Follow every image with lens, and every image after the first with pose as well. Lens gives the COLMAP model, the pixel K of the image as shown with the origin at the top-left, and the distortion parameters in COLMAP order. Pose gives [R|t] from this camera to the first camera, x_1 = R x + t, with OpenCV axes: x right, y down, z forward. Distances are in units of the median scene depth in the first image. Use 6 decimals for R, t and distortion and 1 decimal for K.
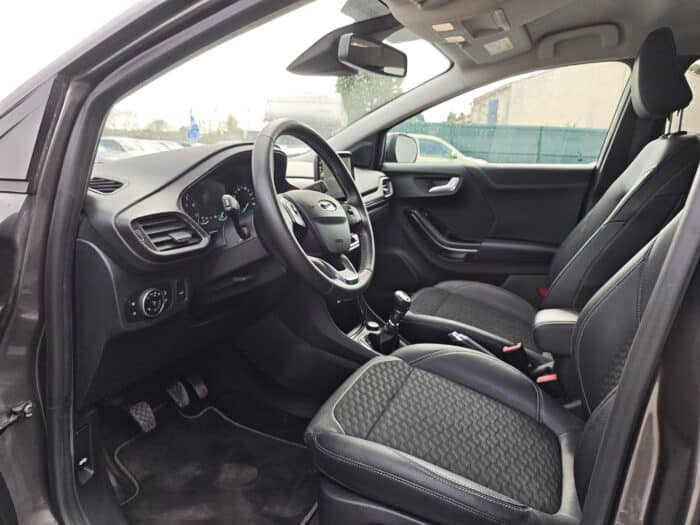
lens RADIAL K [[483.7, 0, 350.0], [0, 483.7, 262.5], [0, 0, 1]] dist [-0.009446, -0.003712]
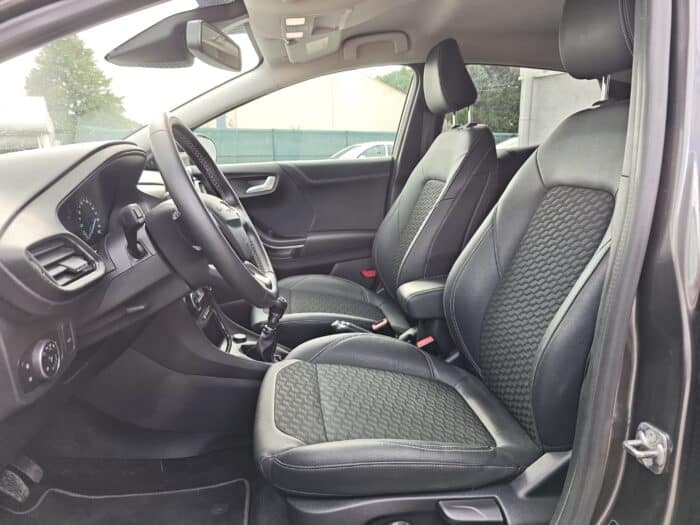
lens RADIAL K [[482.6, 0, 359.1], [0, 482.6, 265.3], [0, 0, 1]] dist [0.005040, -0.025532]
pose [[0.848849, -0.160369, 0.503723, -0.237891], [0.162659, 0.985881, 0.039767, -0.006671], [-0.502988, 0.048178, 0.862950, 0.083352]]
